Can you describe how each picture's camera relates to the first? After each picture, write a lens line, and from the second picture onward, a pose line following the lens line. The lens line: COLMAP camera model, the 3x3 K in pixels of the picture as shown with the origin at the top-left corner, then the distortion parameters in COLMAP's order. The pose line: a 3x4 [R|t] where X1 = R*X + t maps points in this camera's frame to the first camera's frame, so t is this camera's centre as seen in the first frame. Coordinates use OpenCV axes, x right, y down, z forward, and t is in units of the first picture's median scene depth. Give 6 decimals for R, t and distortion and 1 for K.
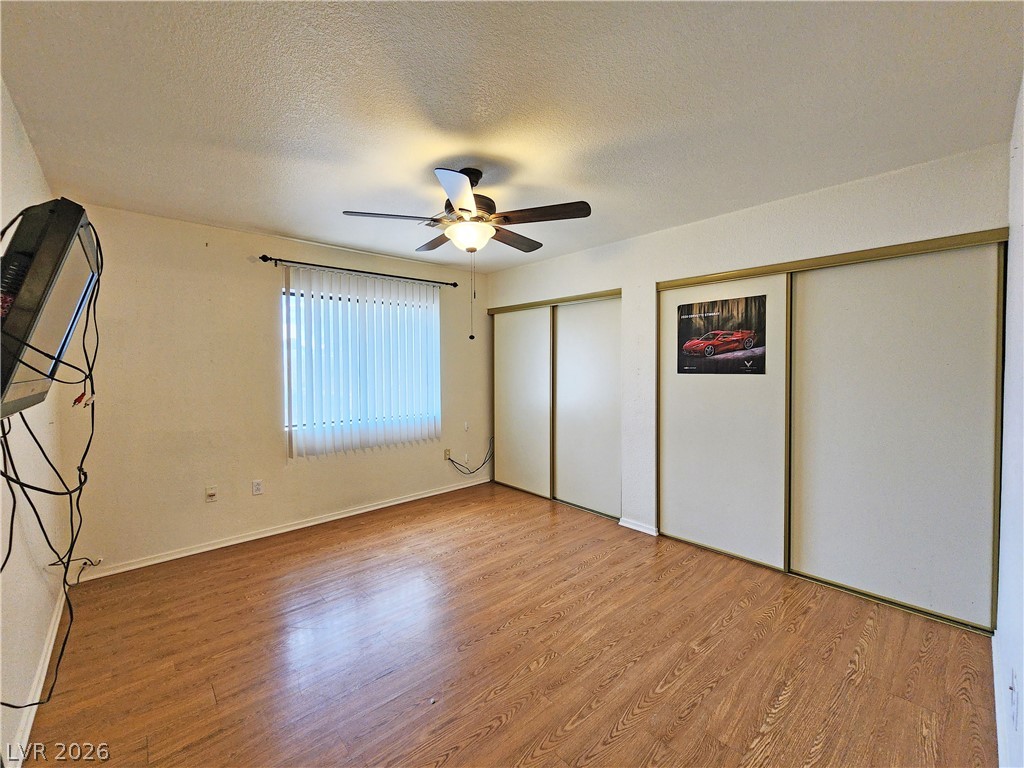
lens RADIAL K [[430.8, 0, 511.7], [0, 430.8, 380.1], [0, 0, 1]] dist [-0.001532, 0.001039]
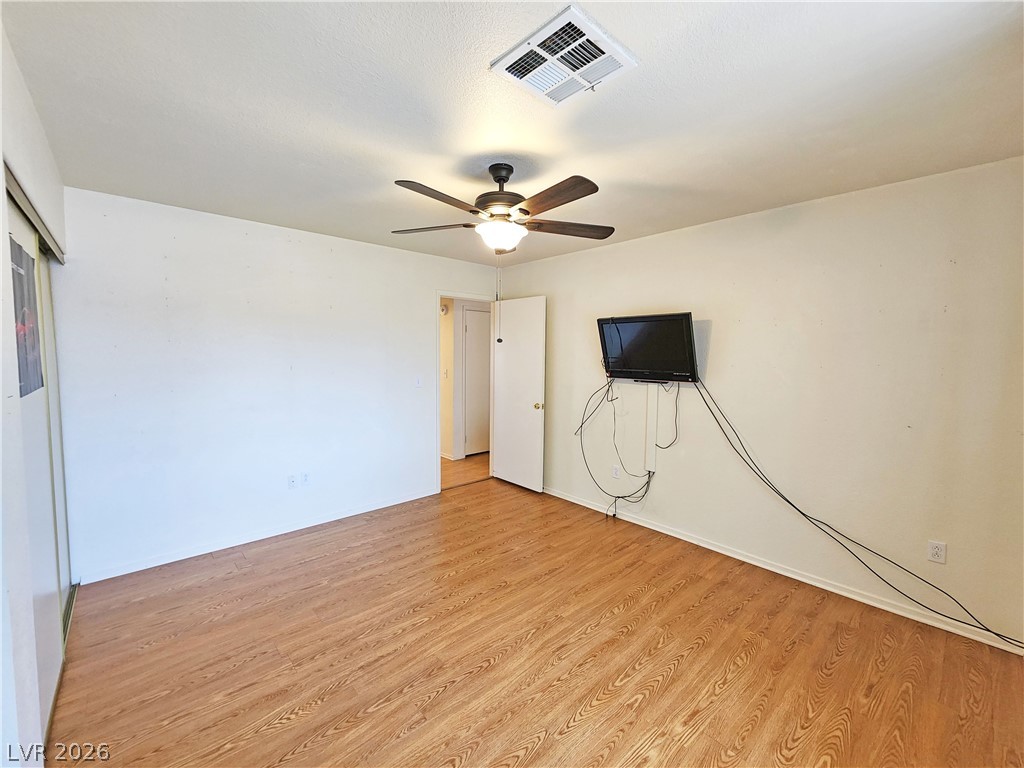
lens RADIAL K [[430.8, 0, 508.9], [0, 430.8, 380.9], [0, 0, 1]] dist [-0.001532, 0.001039]
pose [[-0.999976, -0.003445, 0.006019, -0.114728], [-0.002821, 0.994910, 0.100733, -0.102337], [-0.006335, 0.100713, -0.994895, 1.888916]]
